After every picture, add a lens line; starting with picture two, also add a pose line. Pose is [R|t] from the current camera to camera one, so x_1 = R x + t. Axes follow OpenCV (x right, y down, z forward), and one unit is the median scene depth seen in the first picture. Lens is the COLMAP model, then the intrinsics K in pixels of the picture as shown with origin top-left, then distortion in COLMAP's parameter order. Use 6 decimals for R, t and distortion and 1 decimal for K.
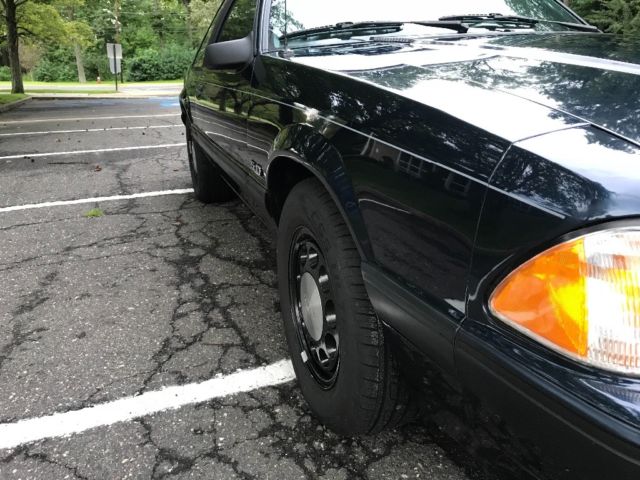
lens RADIAL K [[534.2, 0, 322.8], [0, 534.2, 237.3], [0, 0, 1]] dist [0.030907, -0.035730]
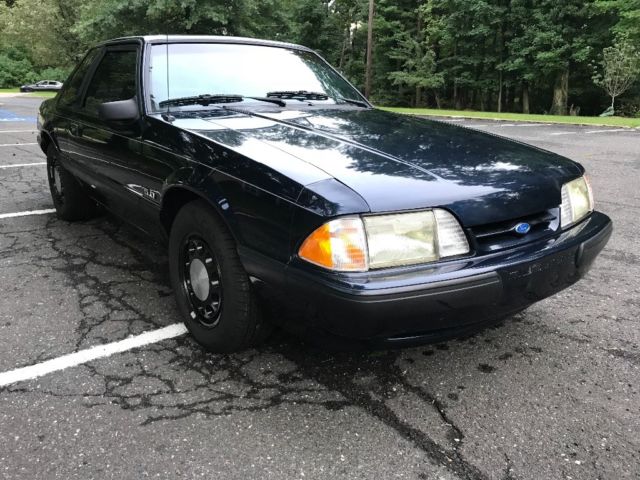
lens RADIAL K [[534.2, 0, 317.5], [0, 534.2, 227.3], [0, 0, 1]] dist [0.030907, -0.035730]
pose [[0.954179, -0.035502, 0.297123, -0.138231], [0.049714, 0.997946, -0.040409, 0.048008], [-0.295078, 0.053329, 0.953984, -0.580523]]
